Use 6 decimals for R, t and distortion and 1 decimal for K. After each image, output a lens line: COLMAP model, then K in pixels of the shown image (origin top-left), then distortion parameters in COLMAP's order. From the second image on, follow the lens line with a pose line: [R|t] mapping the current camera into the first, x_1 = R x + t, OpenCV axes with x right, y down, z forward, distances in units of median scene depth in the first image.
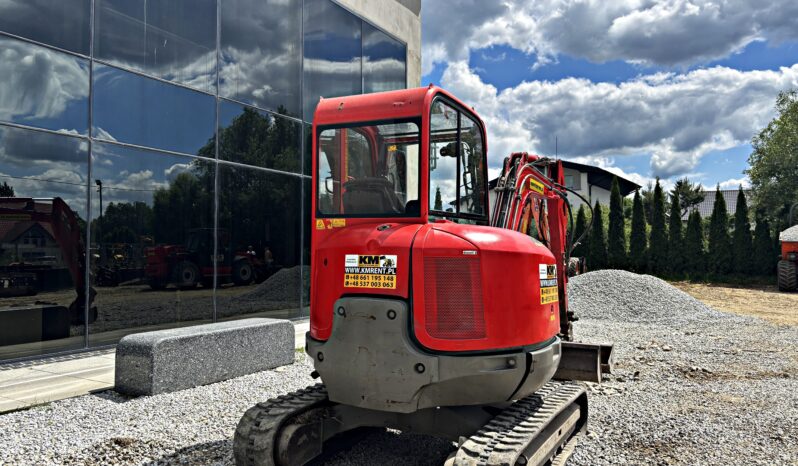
lens RADIAL K [[600.8, 0, 403.5], [0, 600.8, 245.3], [0, 0, 1]] dist [0.047966, -0.073576]
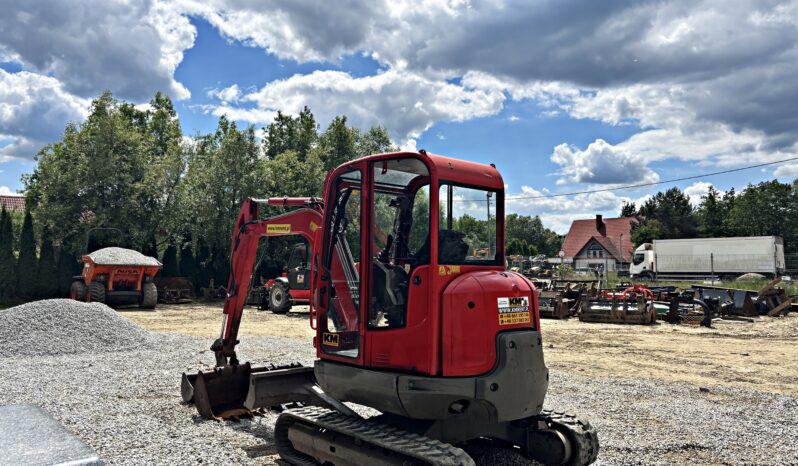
lens RADIAL K [[600.4, 0, 397.4], [0, 600.4, 248.8], [0, 0, 1]] dist [0.084764, -0.078325]
pose [[0.329374, 0.028529, 0.943768, -1.309458], [-0.007628, 0.999591, -0.027554, -0.048180], [-0.944169, 0.001877, 0.329457, 0.799615]]
